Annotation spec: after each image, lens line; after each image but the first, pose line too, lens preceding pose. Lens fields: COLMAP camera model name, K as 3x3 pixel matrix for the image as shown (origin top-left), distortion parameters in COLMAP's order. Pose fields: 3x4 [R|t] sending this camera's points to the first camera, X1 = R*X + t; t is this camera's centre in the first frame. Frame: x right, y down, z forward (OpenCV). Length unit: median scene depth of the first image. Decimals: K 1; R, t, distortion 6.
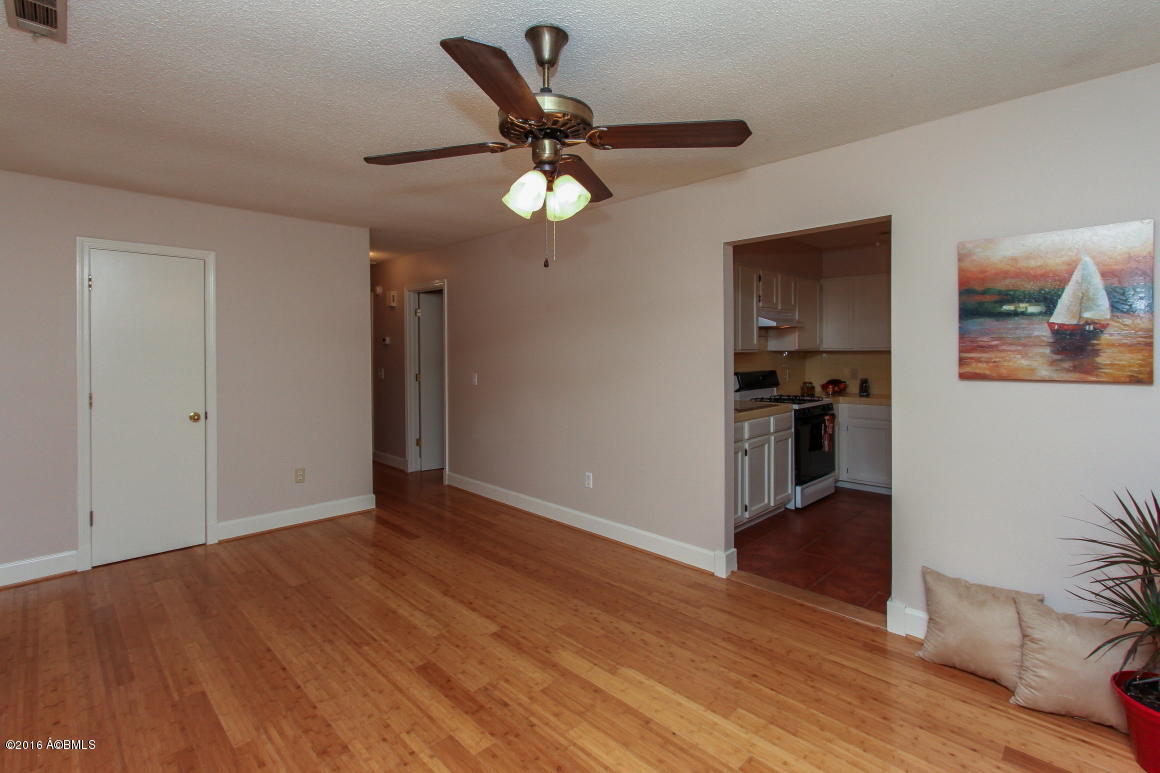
lens RADIAL K [[541.5, 0, 586.7], [0, 541.5, 344.4], [0, 0, 1]] dist [-0.002810, 0.000316]
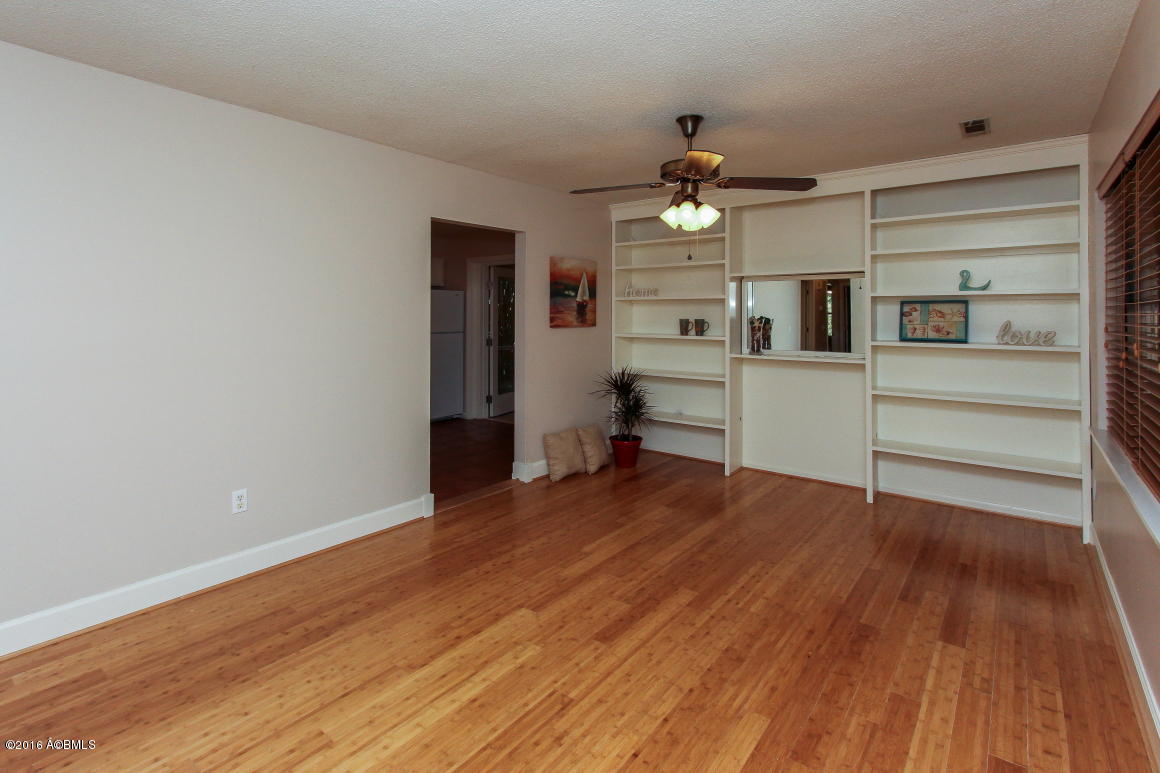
lens RADIAL K [[557.8, 0, 562.0], [0, 557.8, 309.0], [0, 0, 1]] dist [-0.003533, -0.000143]
pose [[-0.088697, 0.014686, 0.995950, -1.218614], [-0.009048, 0.999838, -0.015549, 0.026191], [-0.996018, -0.010390, -0.088550, 1.104810]]
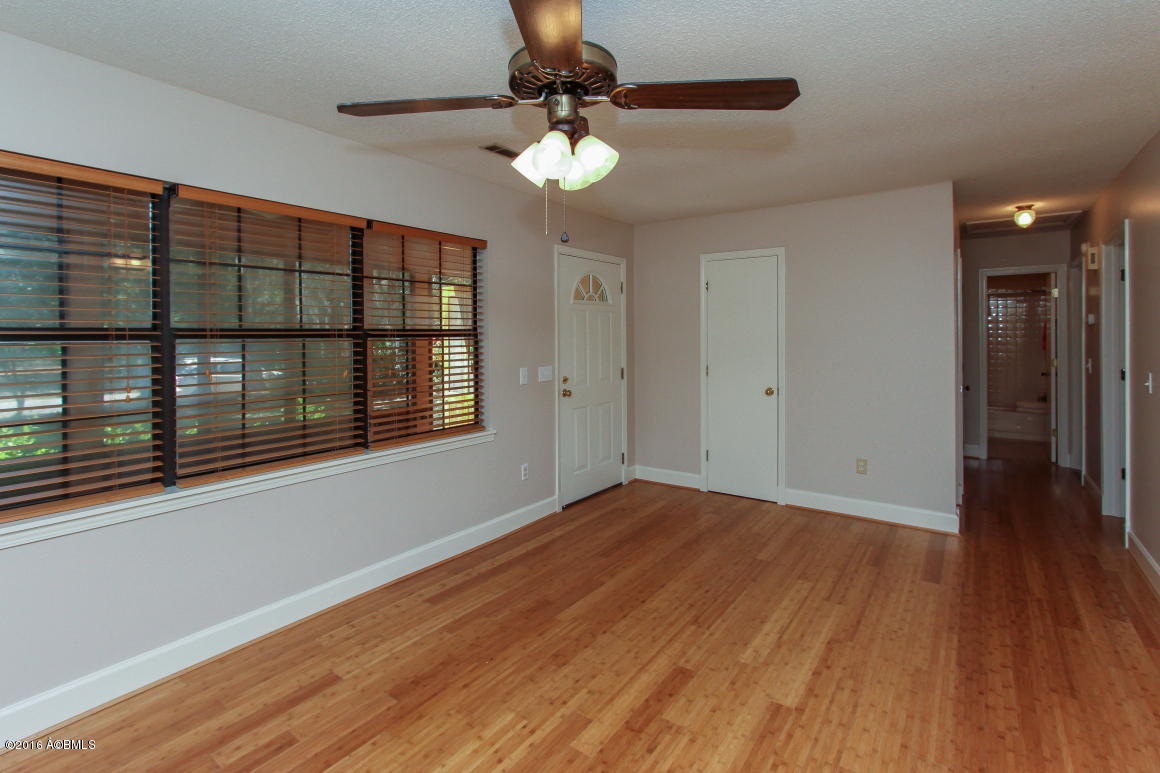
lens RADIAL K [[541.5, 0, 586.7], [0, 541.5, 344.4], [0, 0, 1]] dist [-0.002810, 0.000316]
pose [[0.169090, 0.018183, -0.985433, 0.562684], [0.013985, 0.999685, 0.020846, 0.001821], [0.985501, -0.017307, 0.168782, 0.645959]]
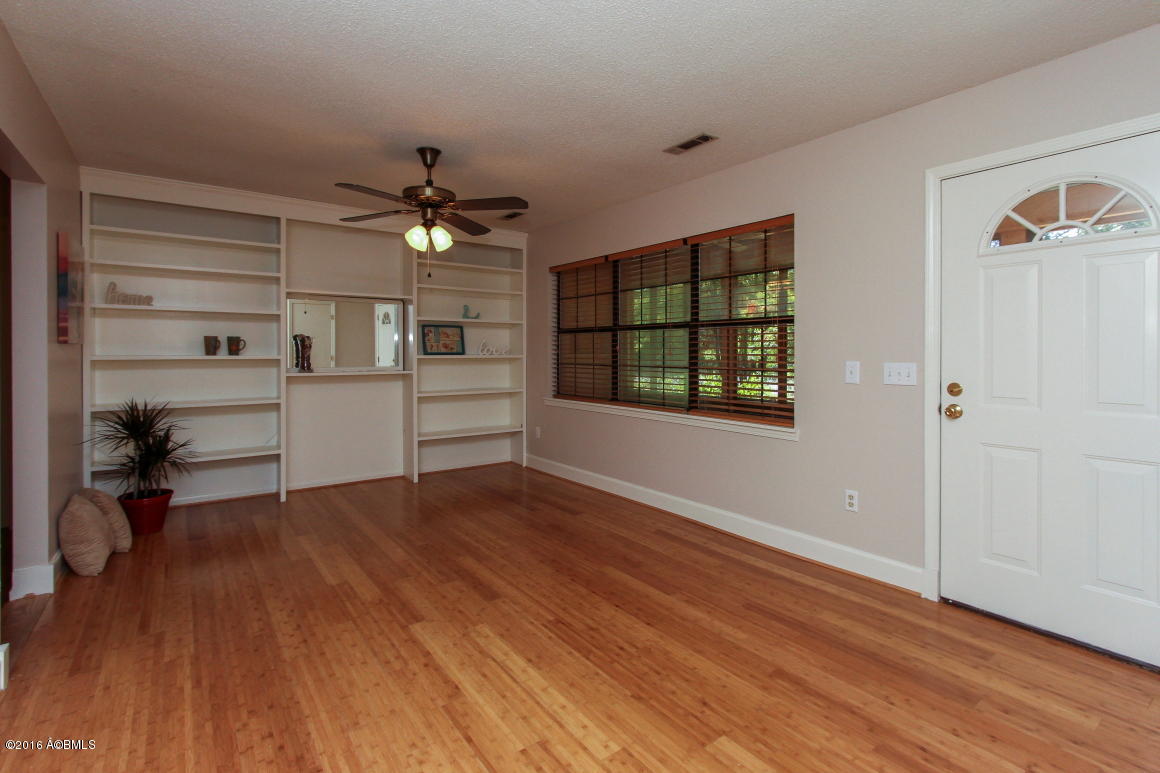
lens RADIAL K [[569.7, 0, 600.7], [0, 569.7, 354.0], [0, 0, 1]] dist [0.000523, 0.000454]
pose [[-0.991495, 0.001439, 0.130133, -0.641657], [0.001193, 0.999997, -0.001969, 0.086016], [-0.130136, -0.001797, -0.991495, 2.037798]]
